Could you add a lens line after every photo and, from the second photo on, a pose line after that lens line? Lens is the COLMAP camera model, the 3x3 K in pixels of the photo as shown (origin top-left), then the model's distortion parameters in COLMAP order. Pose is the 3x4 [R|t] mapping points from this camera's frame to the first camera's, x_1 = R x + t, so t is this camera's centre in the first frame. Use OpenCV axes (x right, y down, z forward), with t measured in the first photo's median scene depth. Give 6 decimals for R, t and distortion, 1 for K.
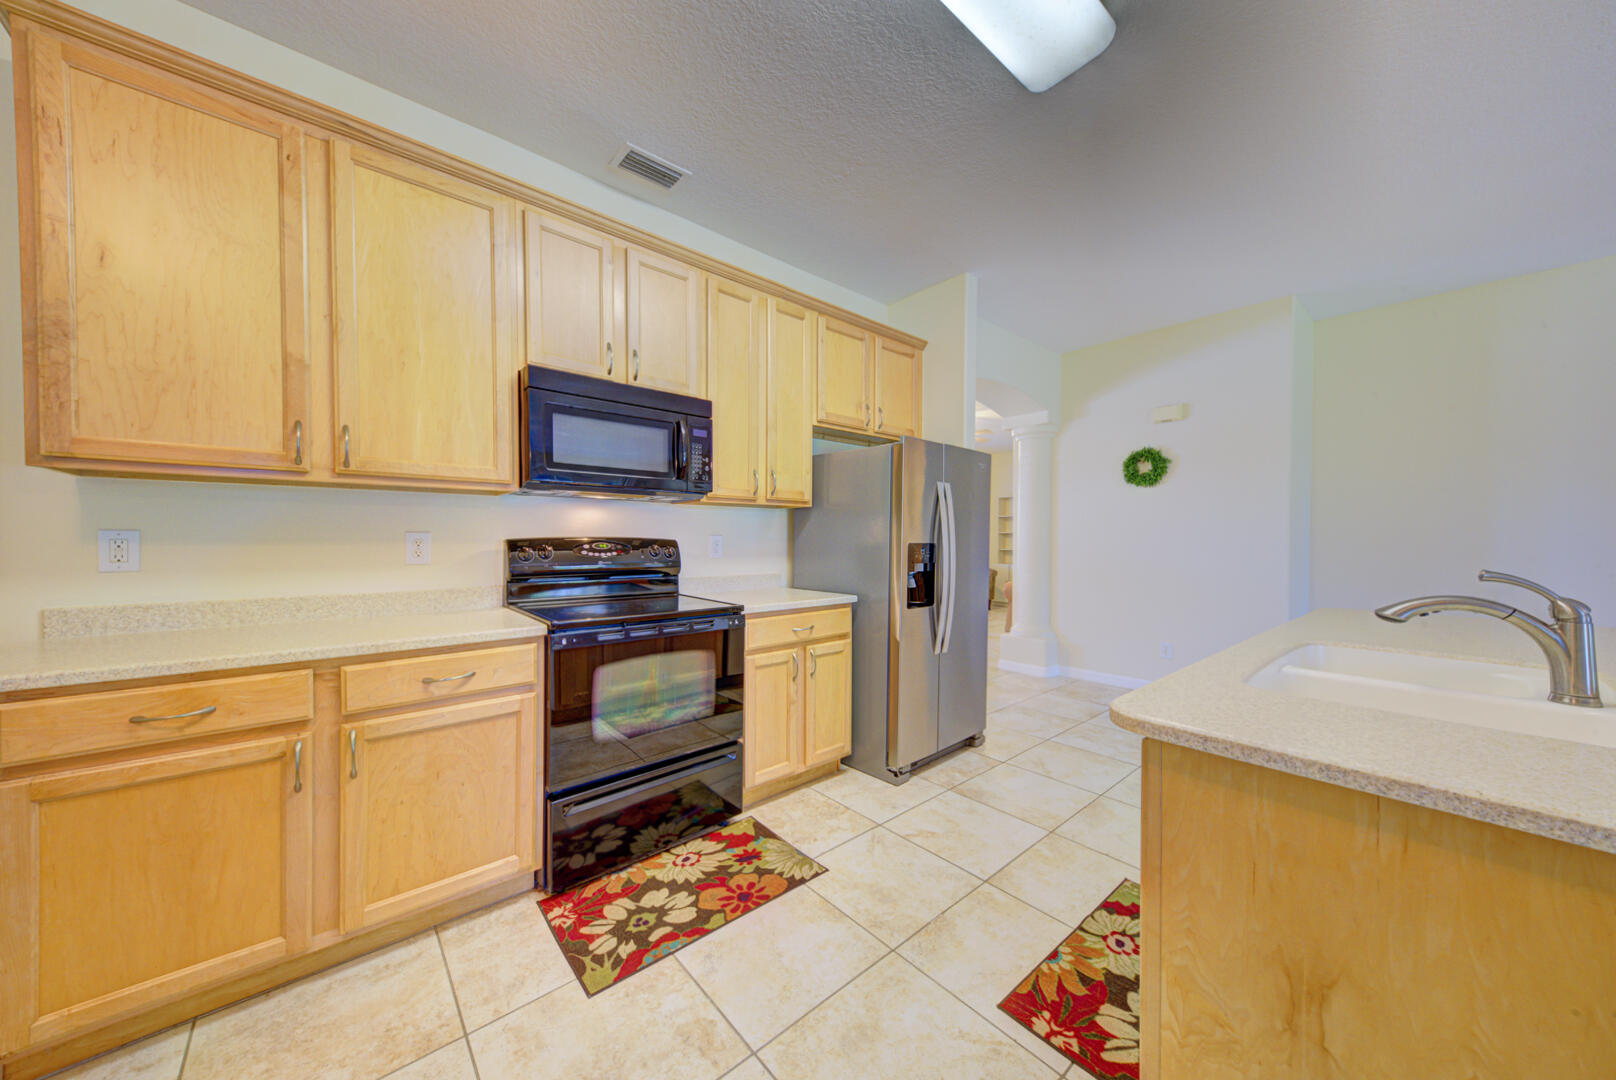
lens RADIAL K [[561.1, 0, 808.1], [0, 561.1, 529.8], [0, 0, 1]] dist [0.010356, -0.000242]
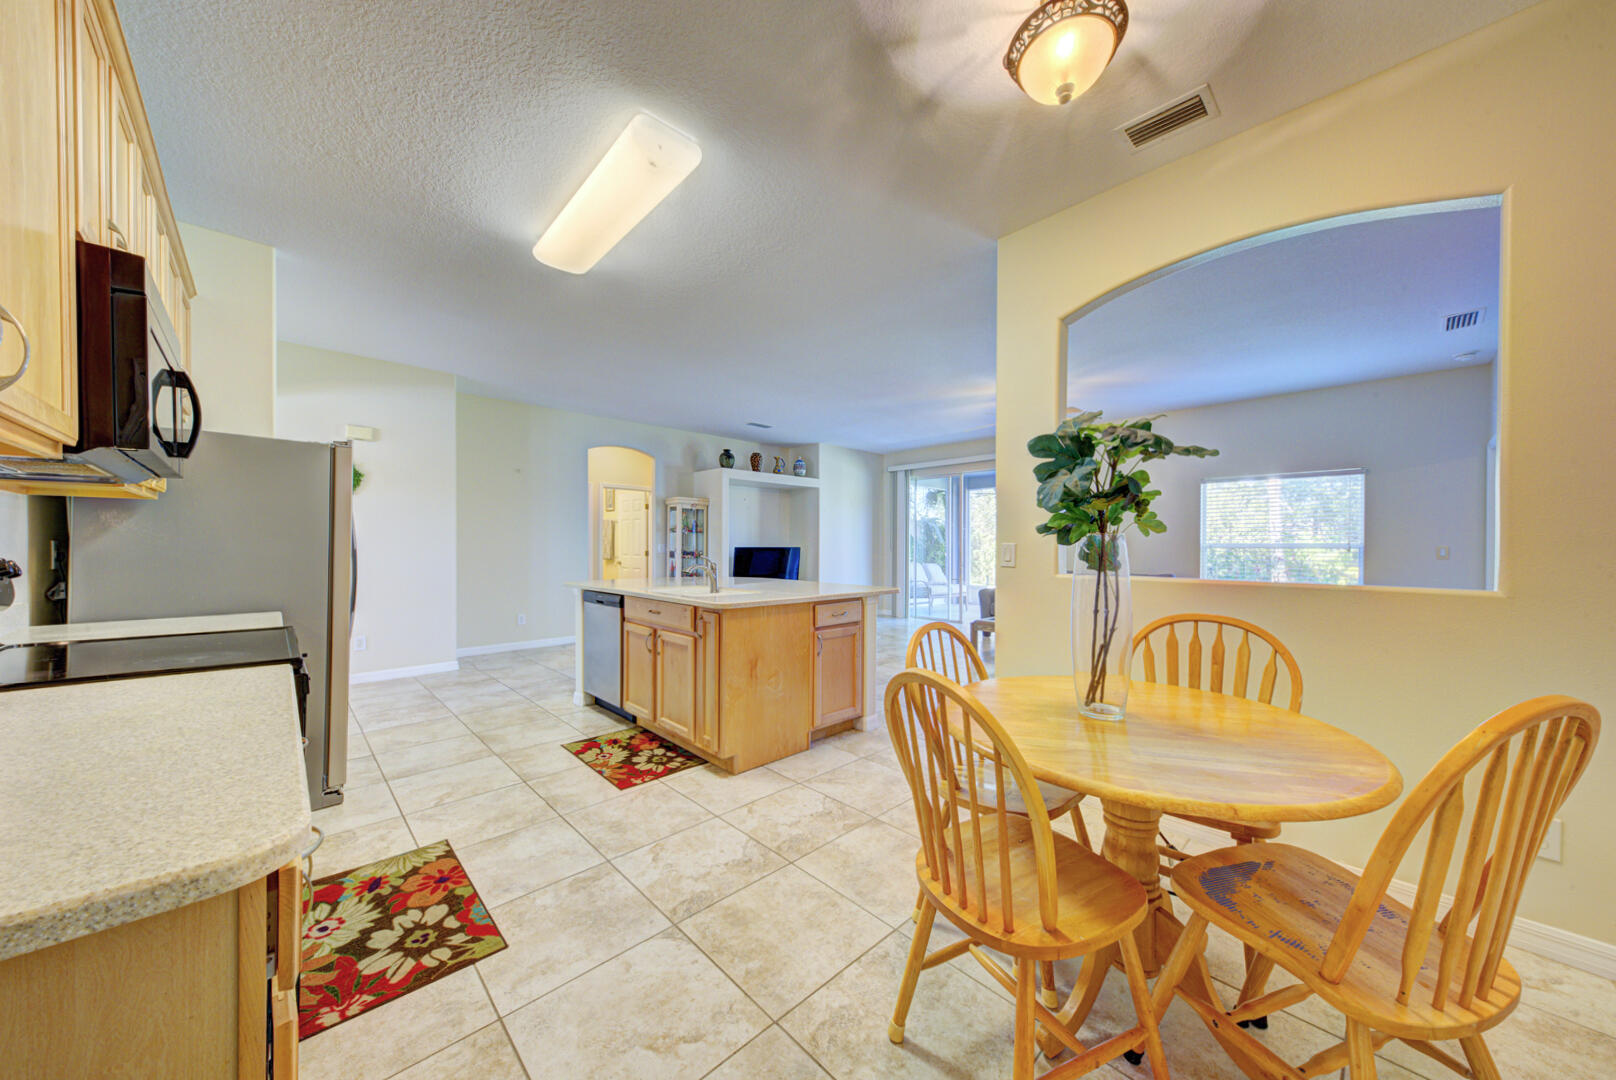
lens RADIAL K [[561.1, 0, 808.6], [0, 561.1, 545.5], [0, 0, 1]] dist [0.010356, -0.000242]
pose [[-0.038063, -0.012991, 0.999191, -1.197794], [-0.013741, 0.999828, 0.012476, -0.022380], [-0.999181, -0.013255, -0.038235, 0.328465]]
